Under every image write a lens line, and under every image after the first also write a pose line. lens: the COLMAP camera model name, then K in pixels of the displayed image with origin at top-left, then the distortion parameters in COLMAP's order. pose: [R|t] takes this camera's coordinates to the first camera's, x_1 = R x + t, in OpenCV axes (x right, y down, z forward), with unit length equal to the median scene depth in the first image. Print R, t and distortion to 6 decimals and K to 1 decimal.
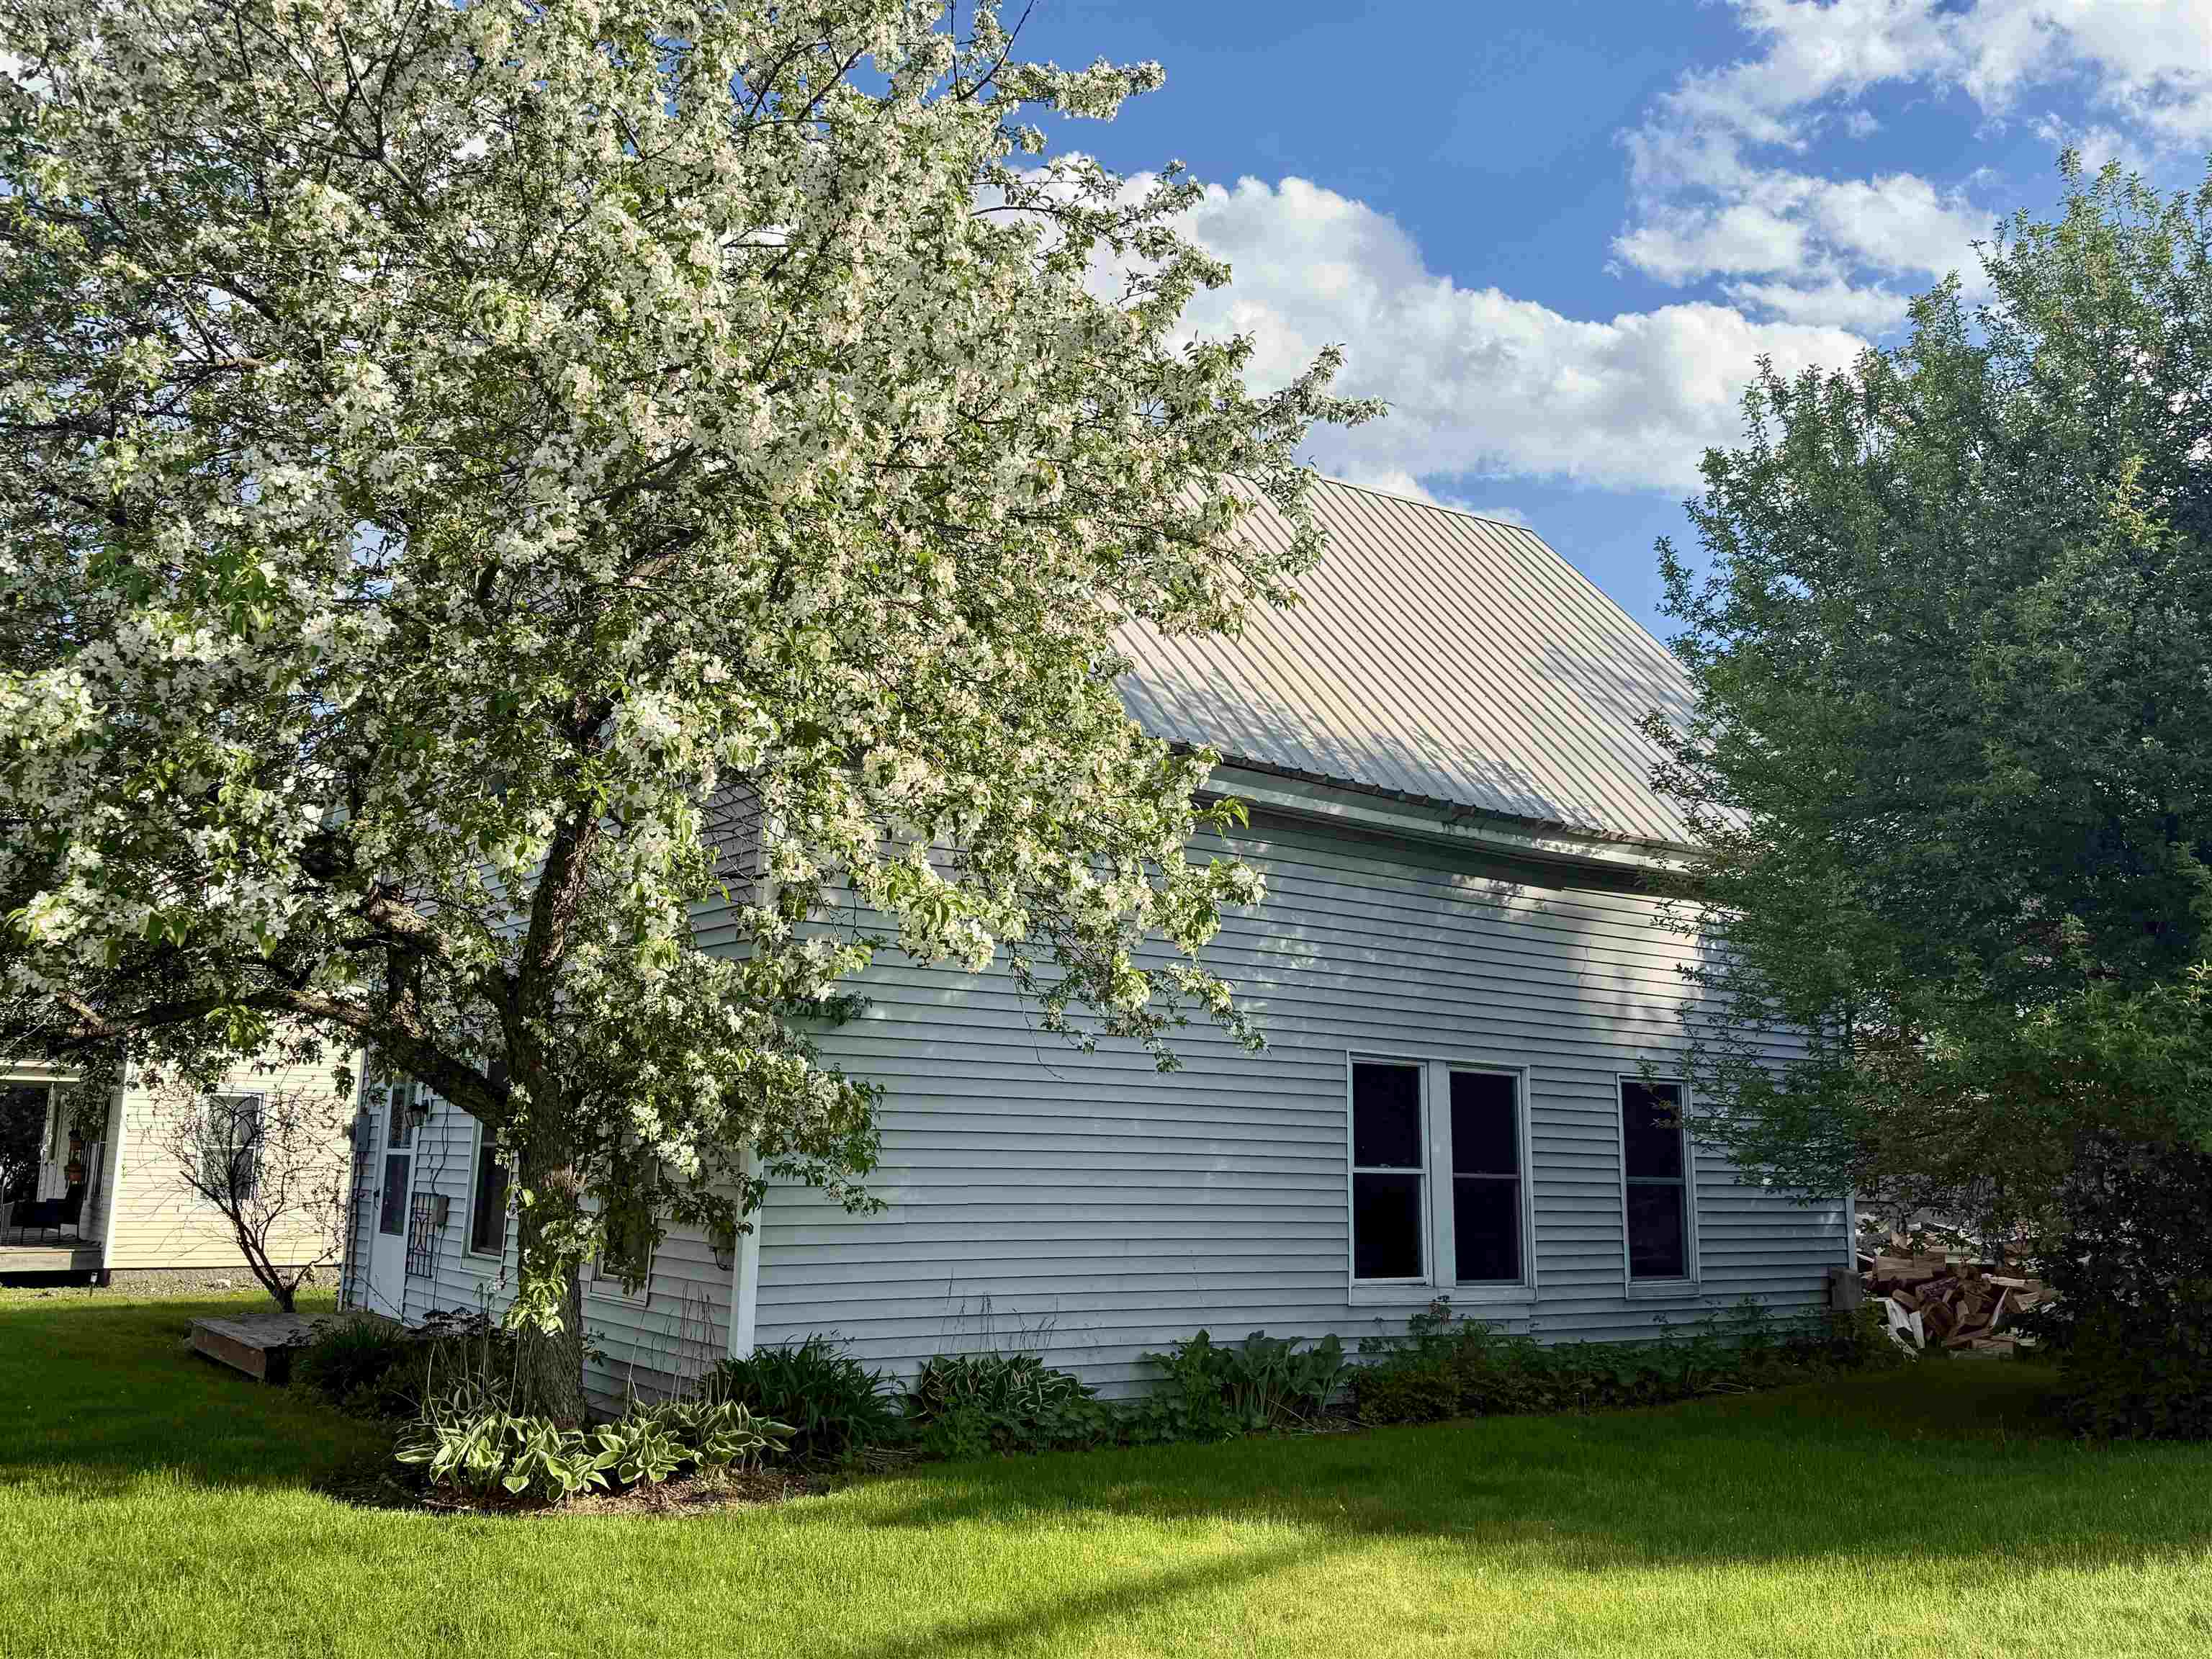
lens RADIAL K [[1854.3, 0, 1106.0], [0, 1854.3, 829.5], [0, 0, 1]] dist [0.105440, -0.213621]
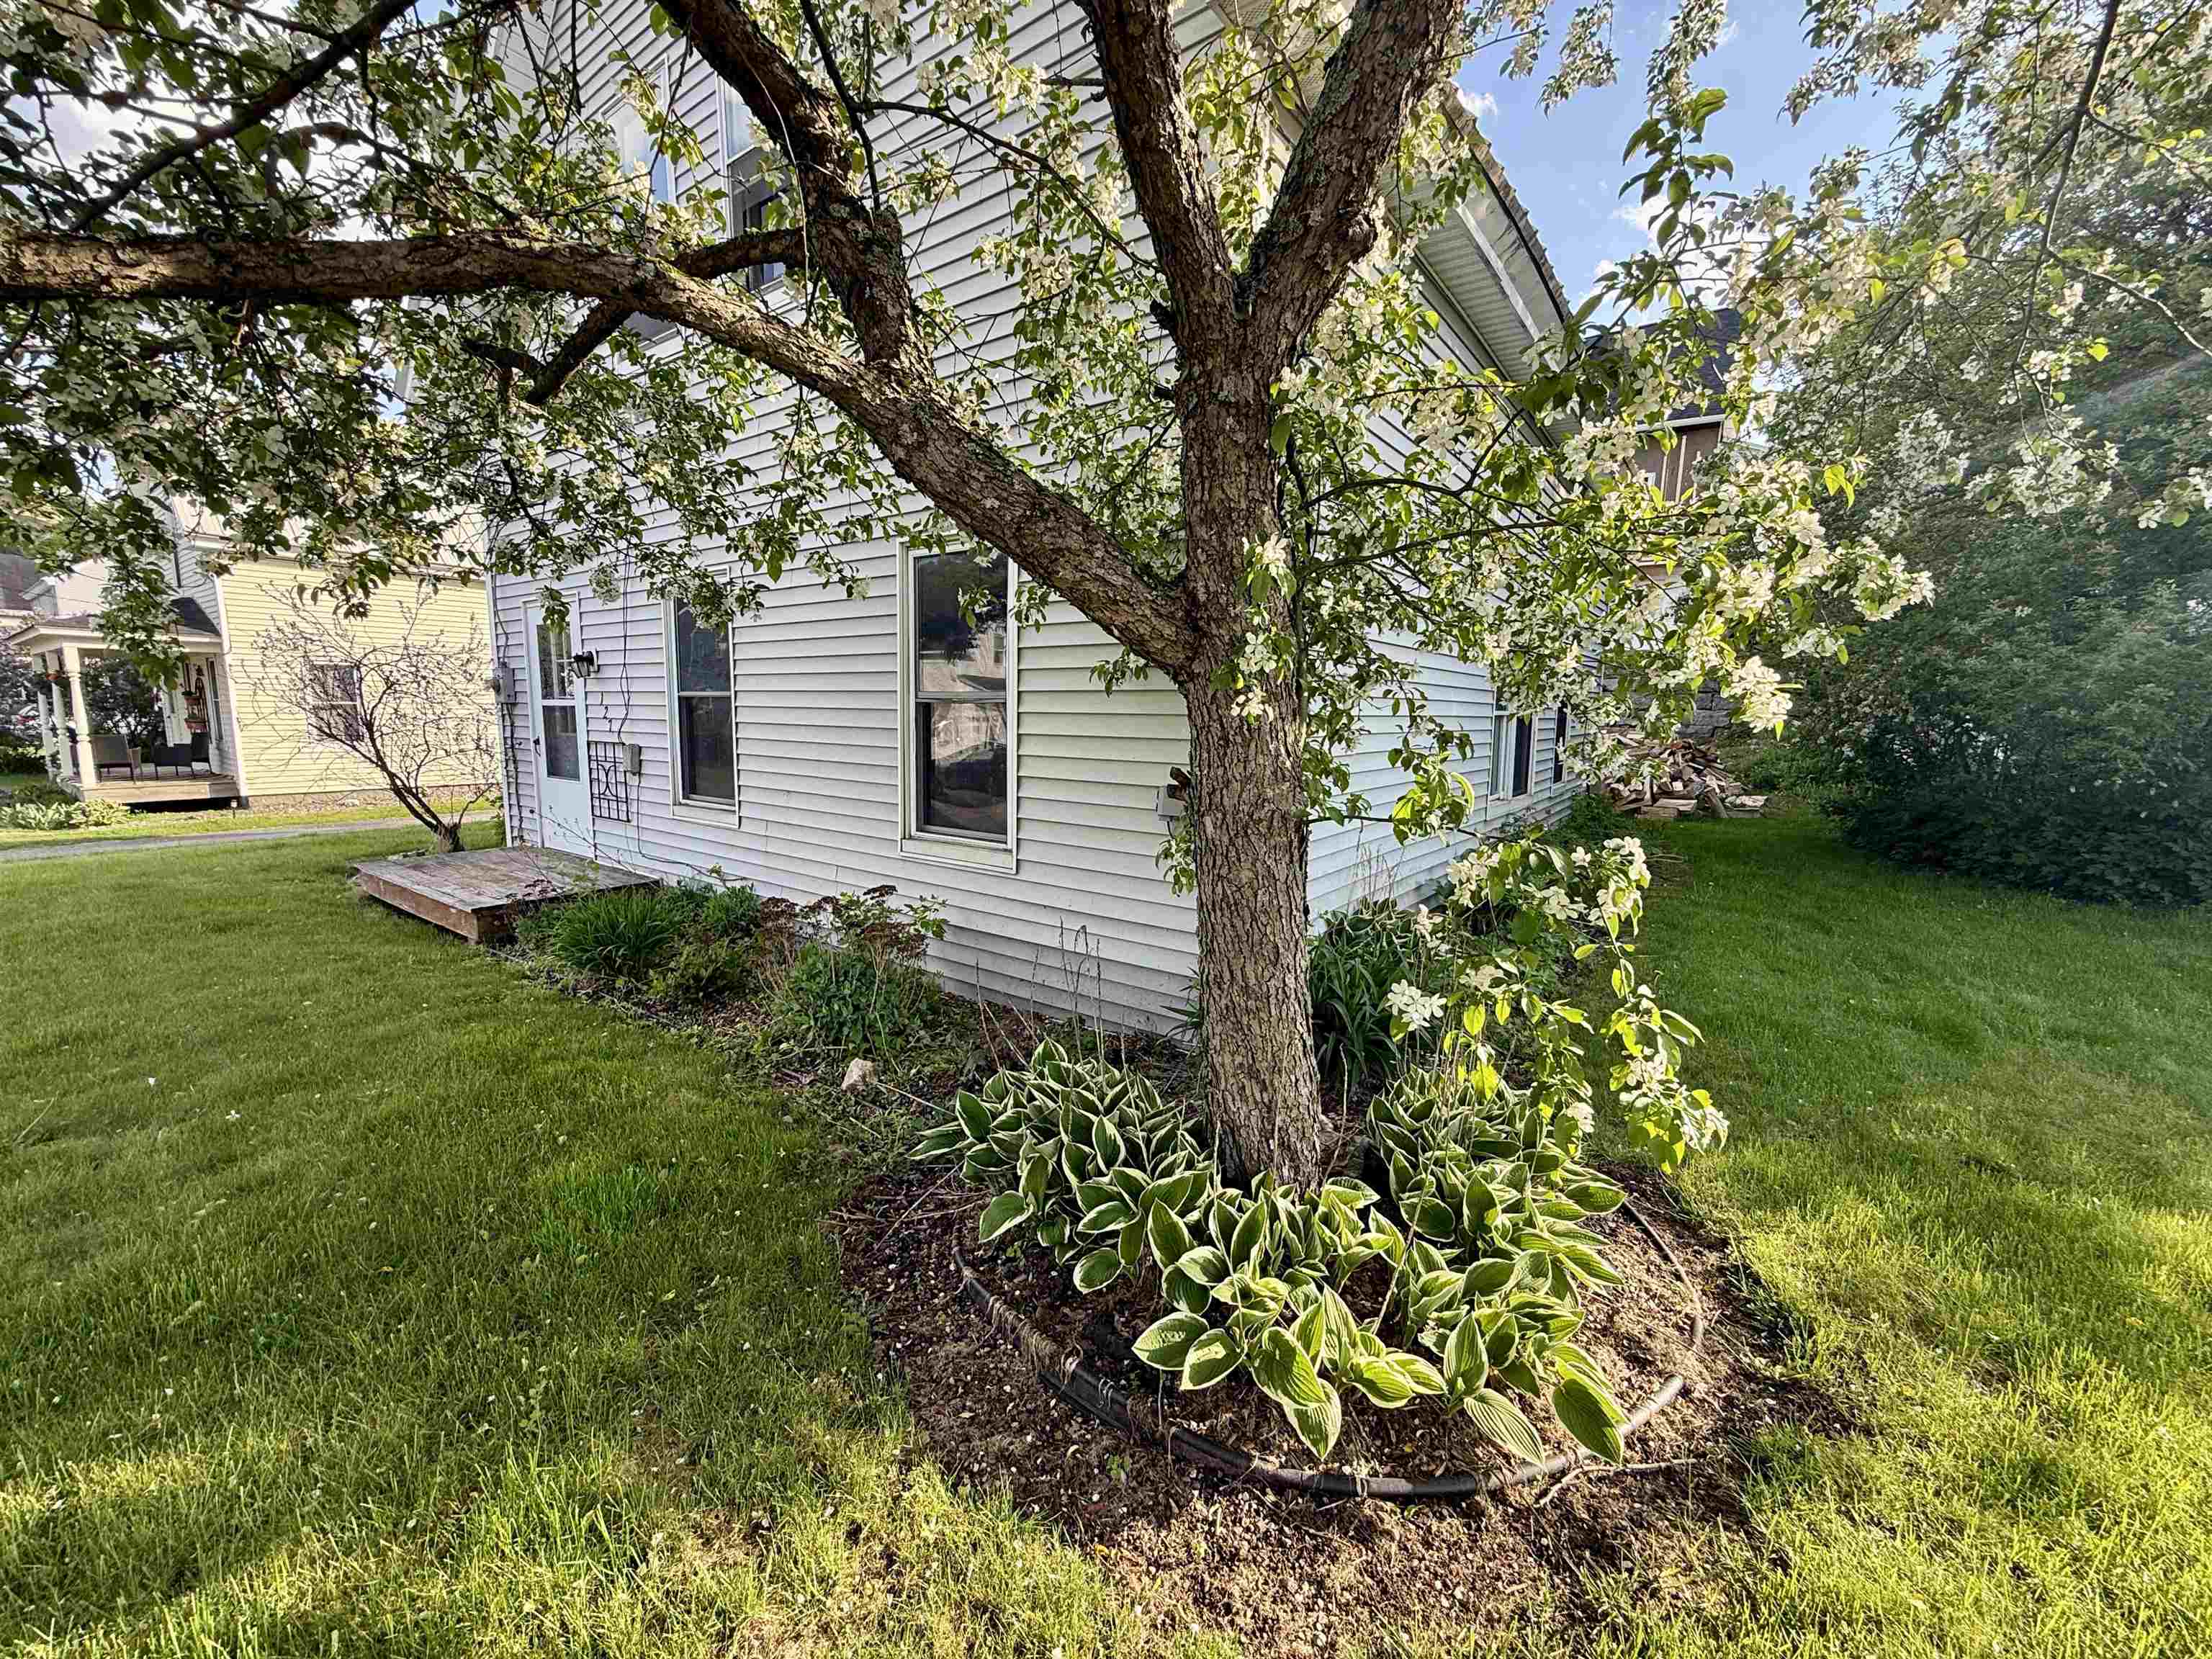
lens RADIAL K [[876.4, 0, 1106.0], [0, 876.4, 829.5], [0, 0, 1]] dist [0.000560, 0.000127]
pose [[0.956263, -0.048269, 0.288498, -0.214113], [-0.042699, 0.952690, 0.300928, 0.073308], [-0.289375, -0.300085, 0.908962, 0.414018]]
